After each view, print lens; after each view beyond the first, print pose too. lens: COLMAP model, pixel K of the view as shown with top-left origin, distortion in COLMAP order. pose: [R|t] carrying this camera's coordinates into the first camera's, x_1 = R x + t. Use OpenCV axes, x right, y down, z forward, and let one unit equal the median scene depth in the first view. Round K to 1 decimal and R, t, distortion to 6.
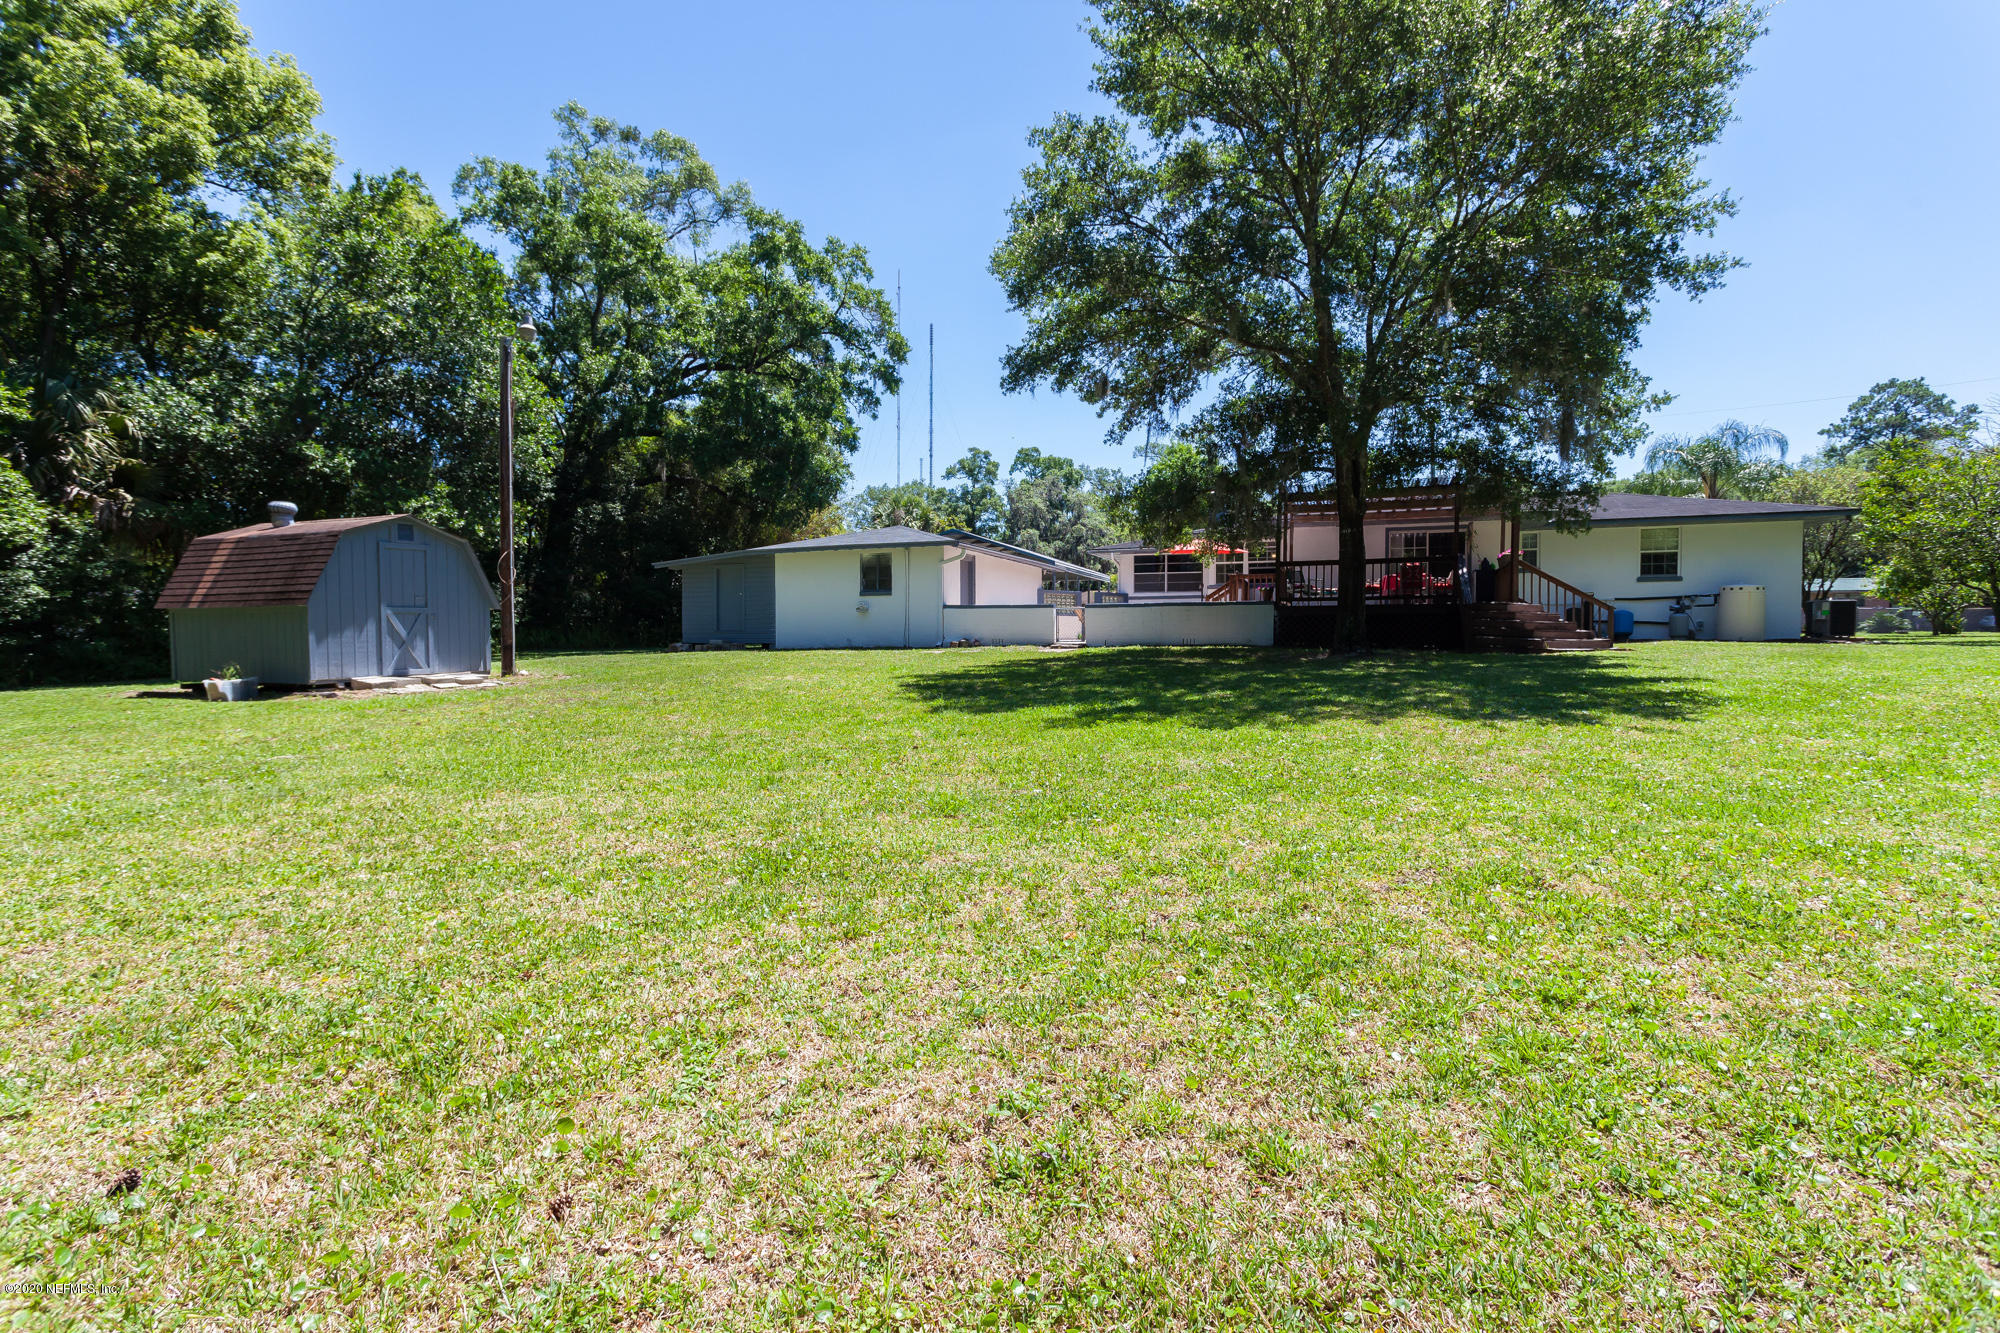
lens RADIAL K [[953.2, 0, 999.5], [0, 953.2, 653.3], [0, 0, 1]] dist [0.004662, 0.001891]
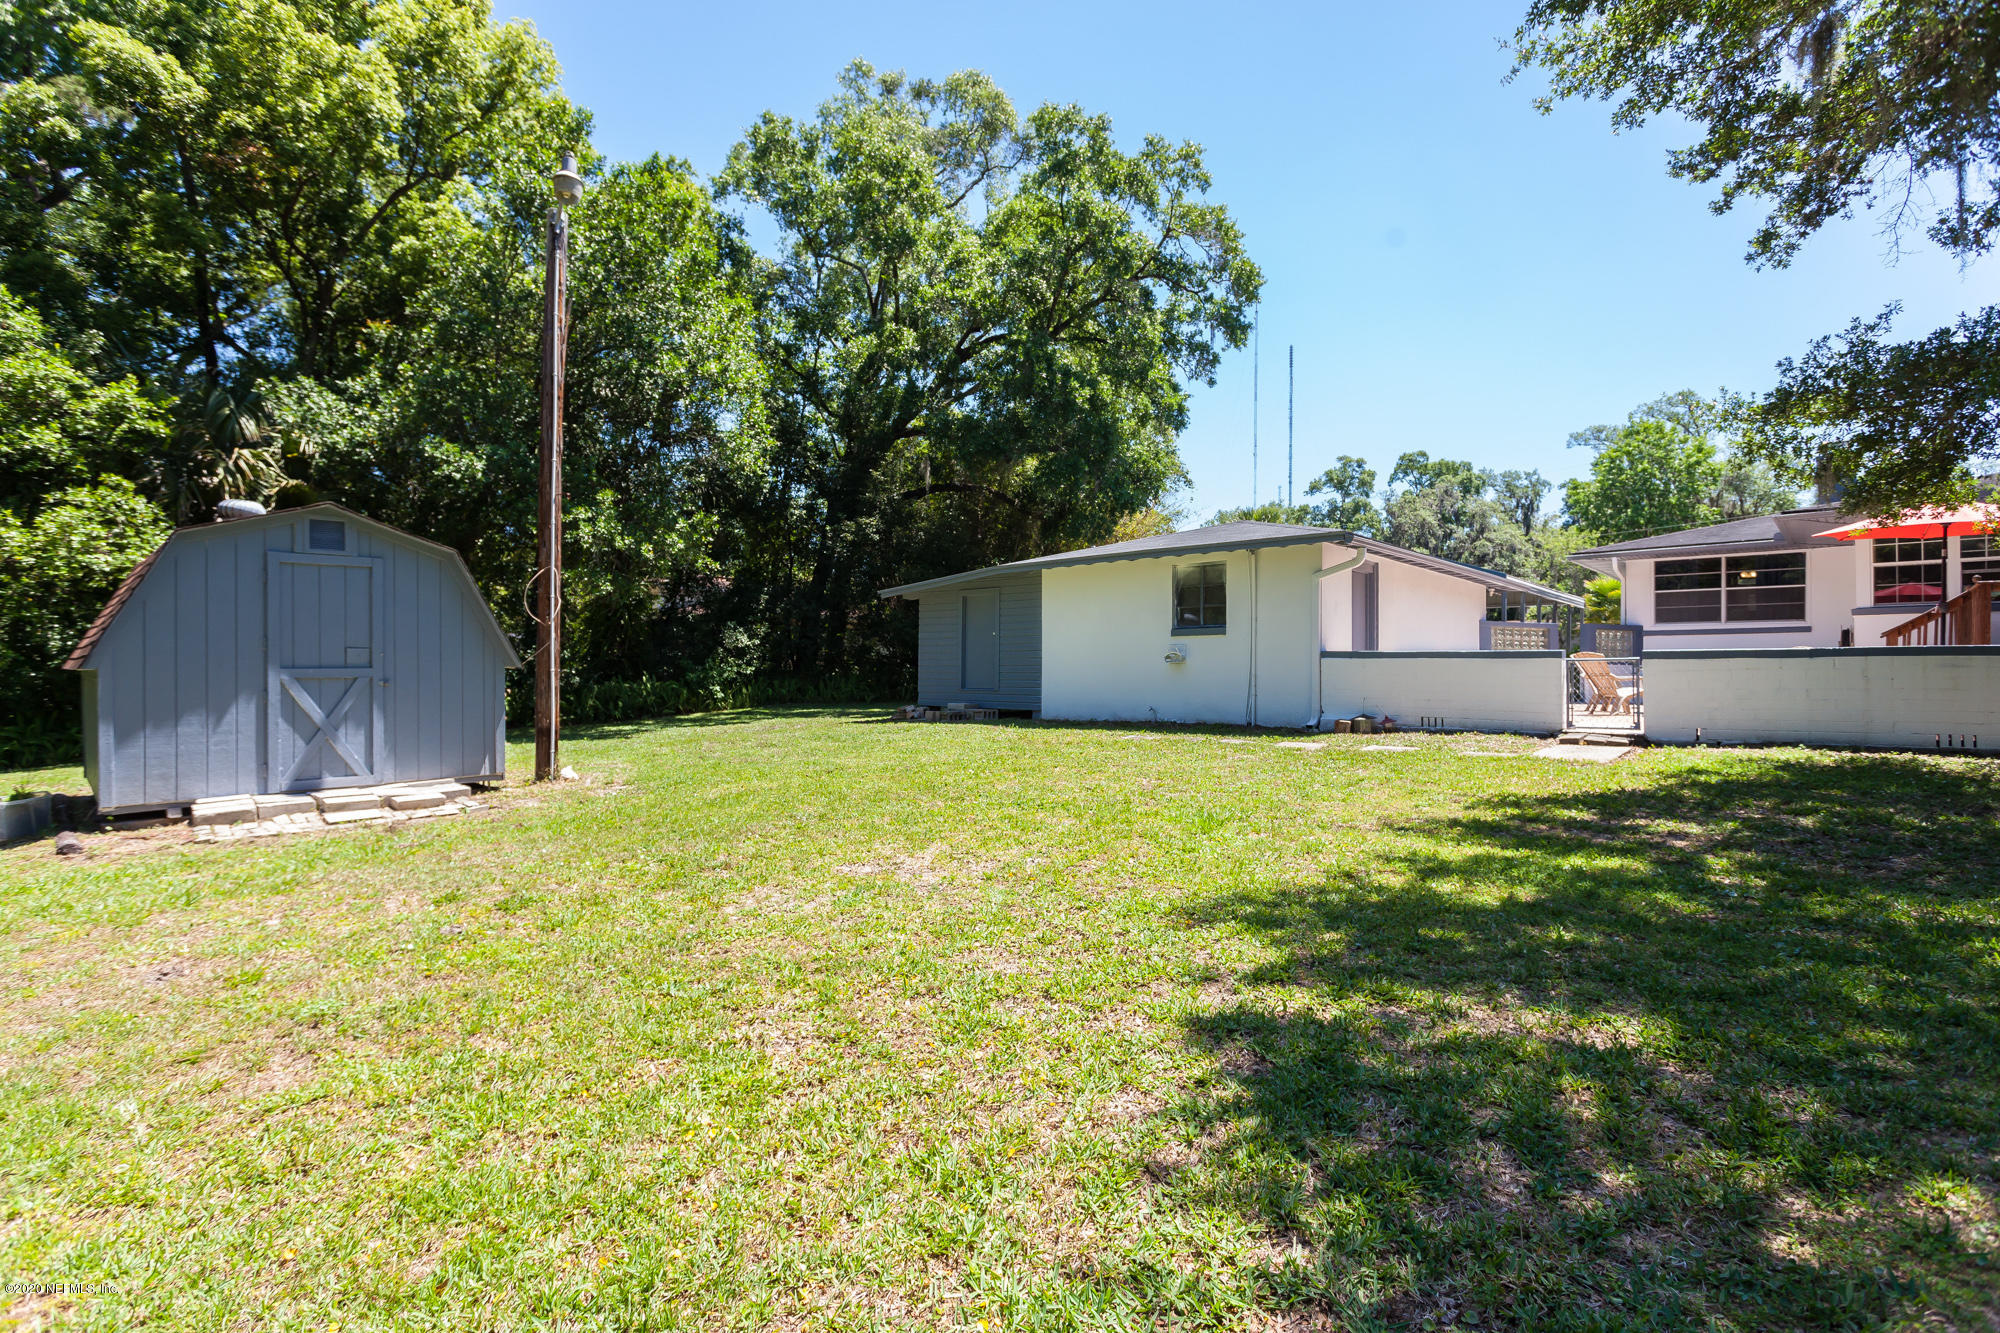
lens RADIAL K [[953.2, 0, 992.7], [0, 953.2, 659.1], [0, 0, 1]] dist [0.004662, 0.001891]
pose [[0.930998, 0.000755, -0.365025, -0.025935], [-0.011620, 0.999552, -0.027571, -0.021851], [0.364841, 0.029910, 0.930589, 0.317284]]
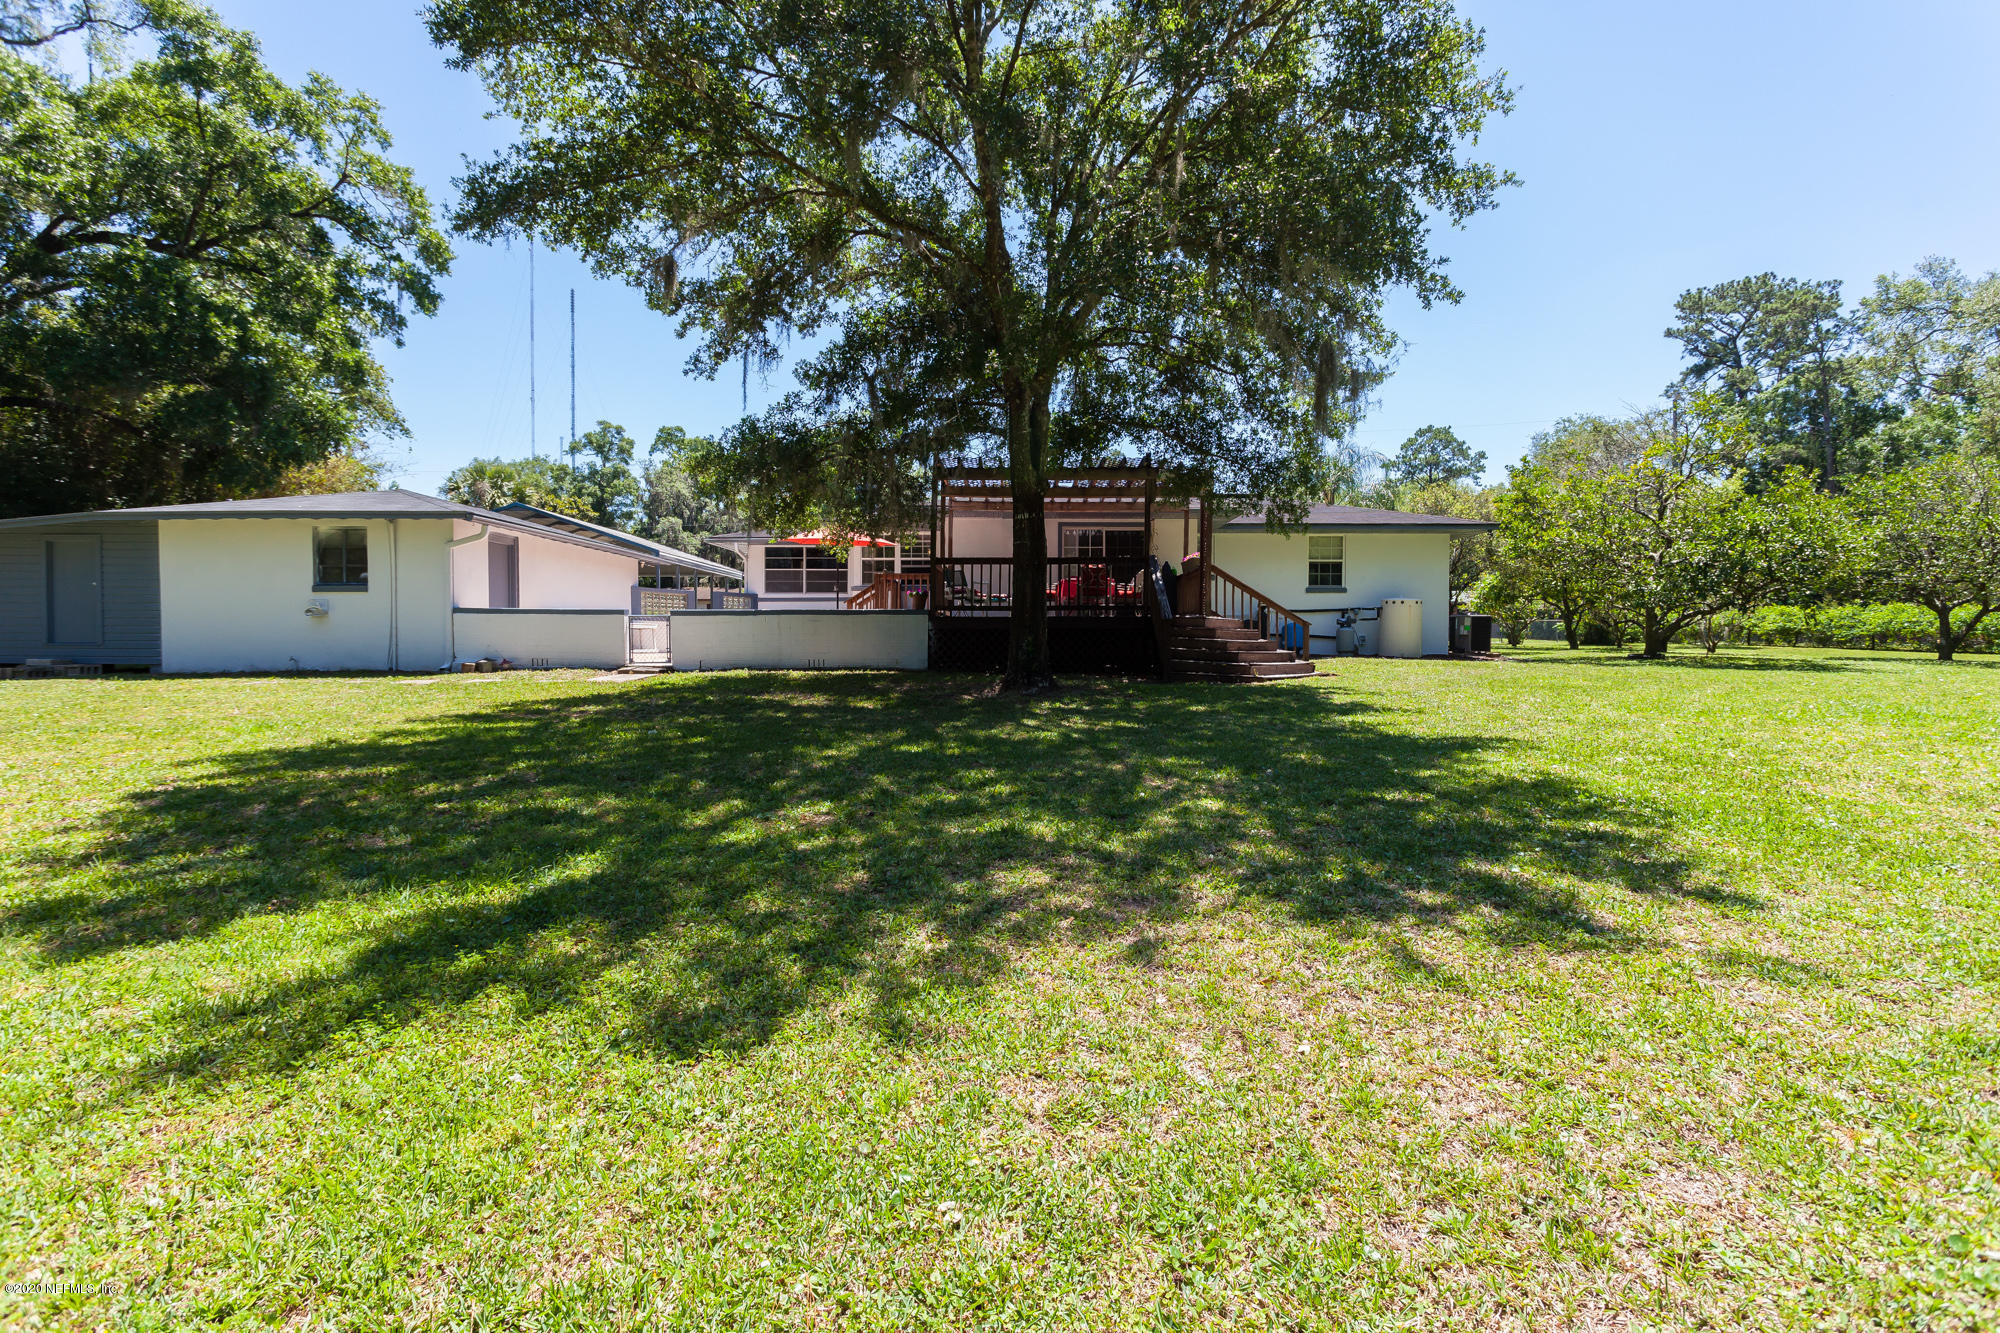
lens RADIAL K [[953.2, 0, 998.4], [0, 953.2, 665.4], [0, 0, 1]] dist [0.004662, 0.001891]
pose [[0.941403, -0.006896, 0.337213, 0.056640], [0.001917, 0.999884, 0.015095, -0.014777], [-0.337278, -0.013564, 0.941307, 0.179560]]
